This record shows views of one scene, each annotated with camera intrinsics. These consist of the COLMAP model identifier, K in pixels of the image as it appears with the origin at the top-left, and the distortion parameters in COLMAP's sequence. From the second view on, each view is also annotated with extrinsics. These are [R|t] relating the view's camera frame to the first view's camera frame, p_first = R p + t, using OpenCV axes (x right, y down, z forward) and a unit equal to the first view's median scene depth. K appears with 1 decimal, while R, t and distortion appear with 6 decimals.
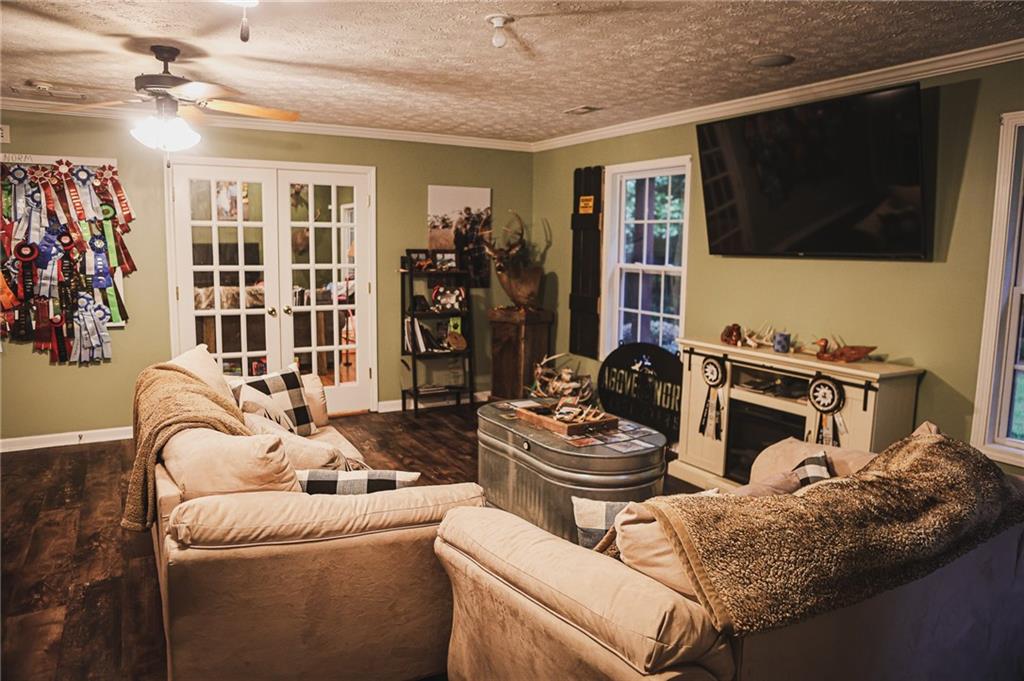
lens RADIAL K [[721.7, 0, 512.0], [0, 721.7, 340.5], [0, 0, 1]] dist [-0.042046, 0.003189]
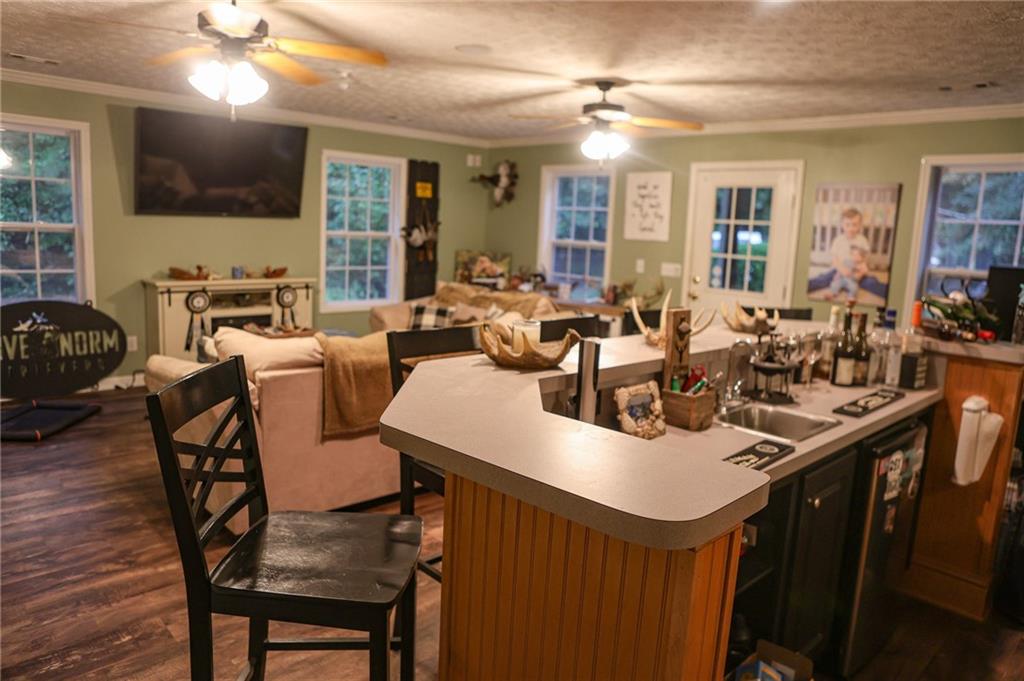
lens RADIAL K [[721.7, 0, 512.0], [0, 721.7, 340.5], [0, 0, 1]] dist [-0.042046, 0.003189]
pose [[-0.244944, -0.174042, 0.953788, -1.112387], [0.086067, 0.975969, 0.200192, -0.098873], [-0.965710, 0.131126, -0.224078, 0.711805]]
